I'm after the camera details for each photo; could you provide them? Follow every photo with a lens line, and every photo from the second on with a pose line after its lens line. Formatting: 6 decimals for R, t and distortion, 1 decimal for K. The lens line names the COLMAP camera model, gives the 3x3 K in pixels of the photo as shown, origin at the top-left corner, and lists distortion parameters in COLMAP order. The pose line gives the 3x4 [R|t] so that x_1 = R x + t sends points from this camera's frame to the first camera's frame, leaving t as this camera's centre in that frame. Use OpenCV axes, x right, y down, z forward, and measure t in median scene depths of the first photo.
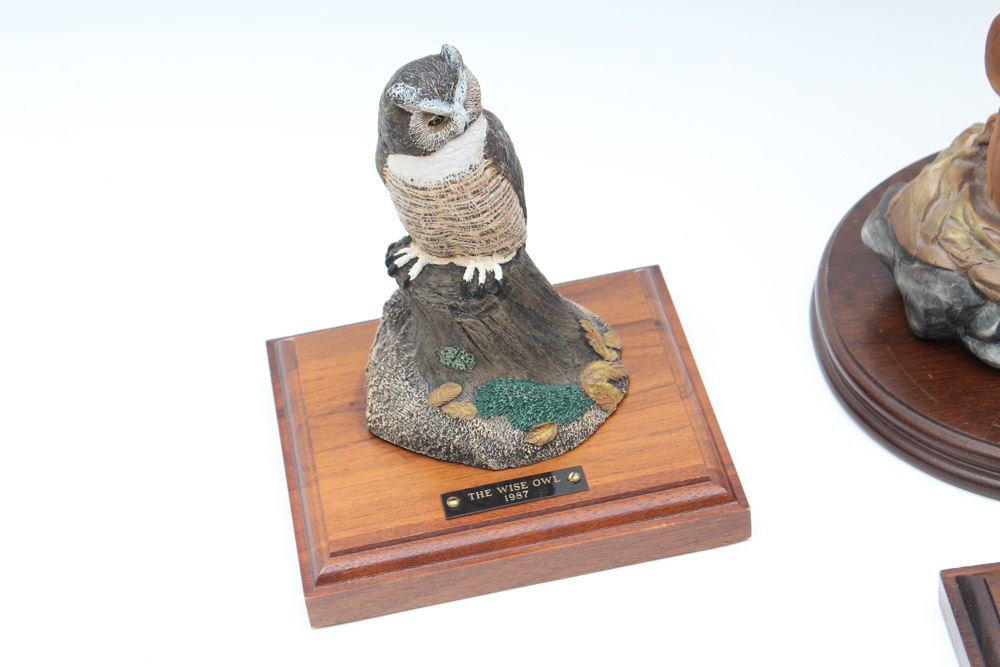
lens RADIAL K [[2260.5, 0, 482.4], [0, 2260.5, 307.3], [0, 0, 1]] dist [0.034422, 0.000000]
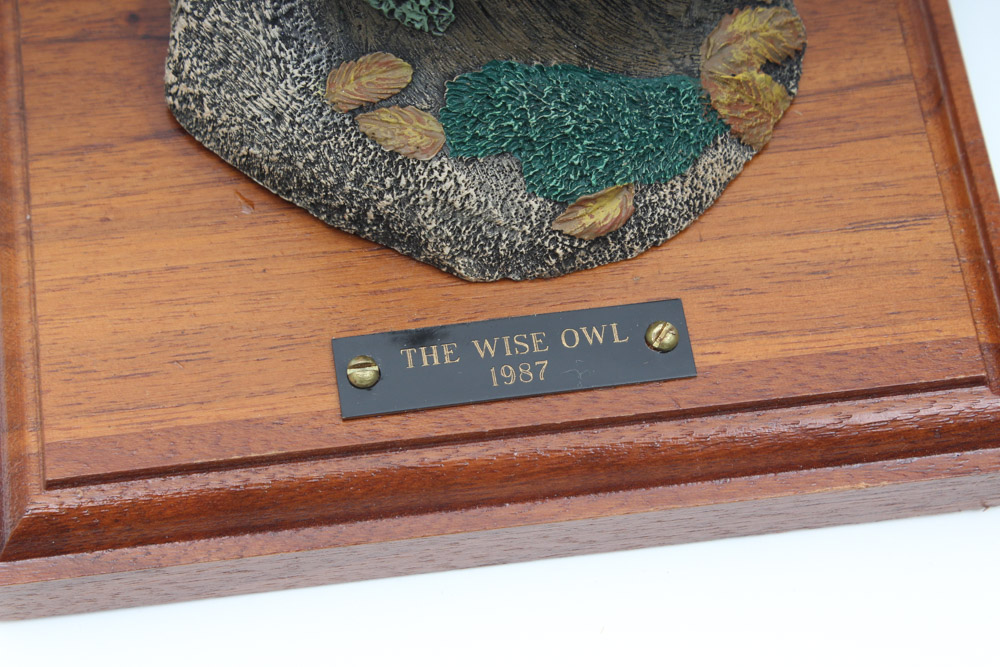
lens RADIAL K [[2260.5, 0, 481.8], [0, 2260.5, 316.1], [0, 0, 1]] dist [0.034422, 0.000000]
pose [[0.988298, 0.096209, 0.118370, -0.039986], [-0.137227, 0.899625, 0.414541, -0.091913], [-0.066606, -0.425934, 0.902299, 0.624279]]
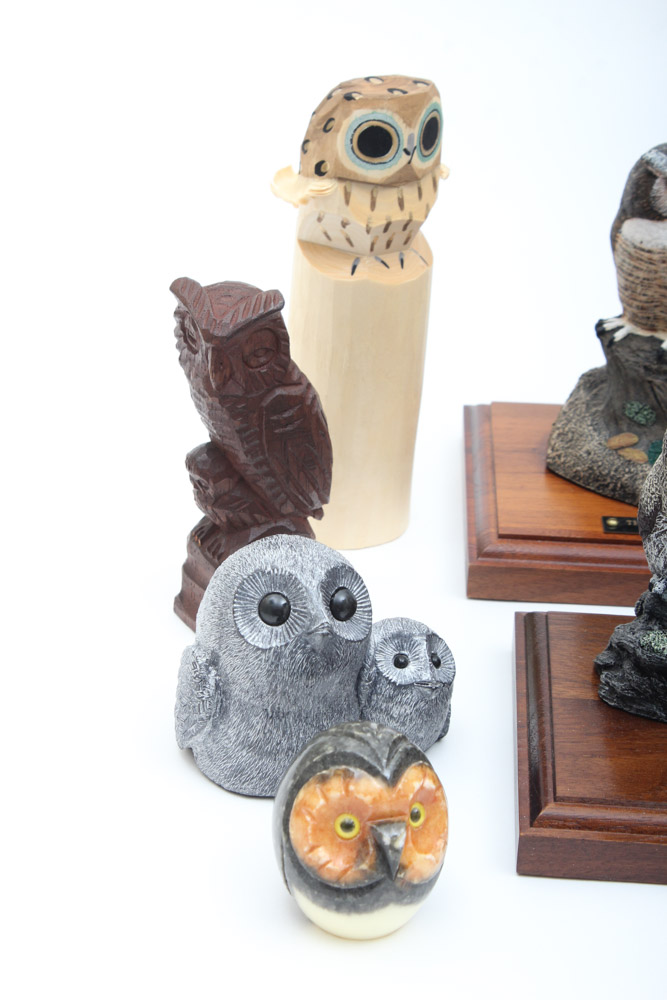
lens RADIAL K [[2260.5, 0, 327.4], [0, 2260.5, 495.6], [0, 0, 1]] dist [0.034422, 0.000000]
pose [[0.967718, 0.225407, -0.112759, -0.025888], [-0.242072, 0.955806, -0.166840, 0.291267], [0.070169, 0.188750, 0.979515, -0.121070]]
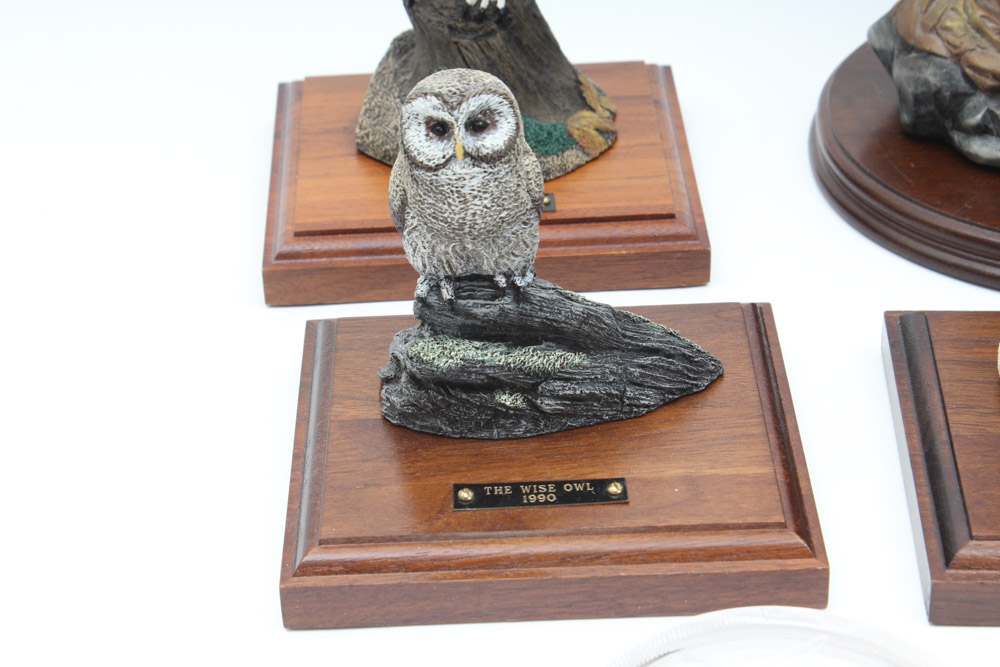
lens RADIAL K [[2260.5, 0, 494.6], [0, 2260.5, 345.5], [0, 0, 1]] dist [0.034422, 0.000000]
pose [[0.988328, 0.138748, -0.062902, 0.090110], [-0.143629, 0.986296, -0.081185, 0.221398], [0.050775, 0.089272, 0.994712, -0.003512]]
